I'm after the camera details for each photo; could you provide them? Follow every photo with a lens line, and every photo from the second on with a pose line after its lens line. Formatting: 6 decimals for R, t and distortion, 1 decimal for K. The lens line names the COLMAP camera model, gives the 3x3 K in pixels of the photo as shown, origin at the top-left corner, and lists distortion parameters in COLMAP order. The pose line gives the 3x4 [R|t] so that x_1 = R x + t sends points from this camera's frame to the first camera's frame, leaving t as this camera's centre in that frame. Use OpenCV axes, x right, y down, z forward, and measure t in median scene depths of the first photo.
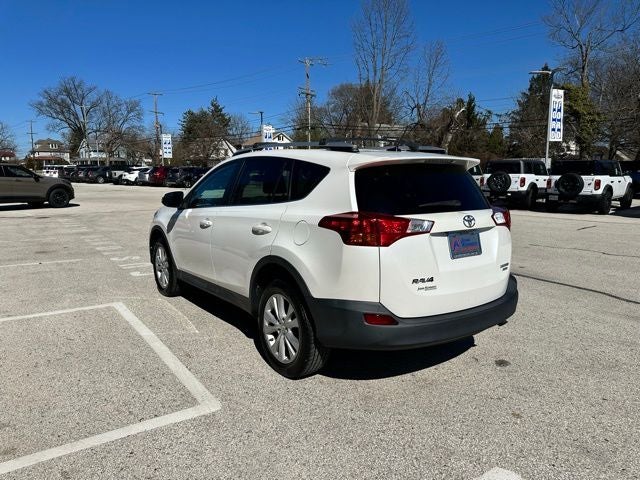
lens RADIAL K [[448.4, 0, 315.6], [0, 448.4, 242.9], [0, 0, 1]] dist [0.052527, -0.071517]
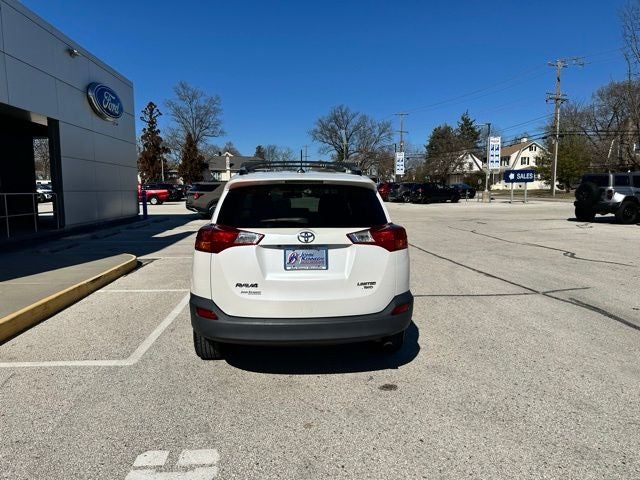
lens RADIAL K [[448.4, 0, 316.3], [0, 448.4, 239.0], [0, 0, 1]] dist [0.052527, -0.071517]
pose [[0.858244, 0.054337, -0.510358, 0.131017], [-0.075222, 0.996959, -0.020353, -0.003397], [0.507700, 0.055858, 0.859721, 0.012835]]
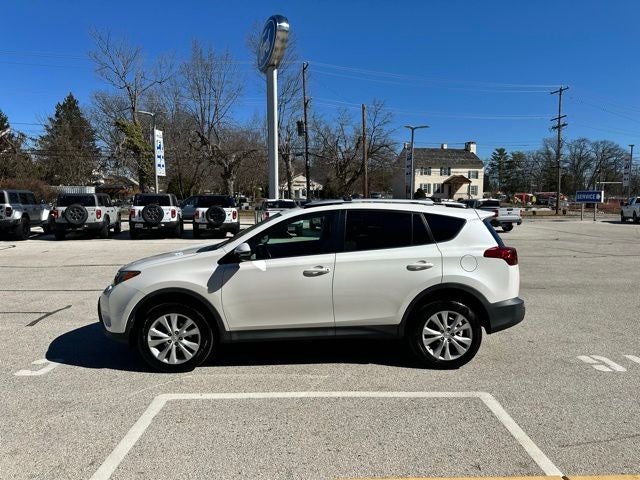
lens RADIAL K [[448.4, 0, 316.4], [0, 448.4, 243.1], [0, 0, 1]] dist [0.052527, -0.071517]
pose [[0.550868, -0.075906, 0.831134, -0.228444], [0.123522, 0.992303, 0.008756, -0.024202], [-0.825401, 0.097840, 0.556004, 0.085764]]
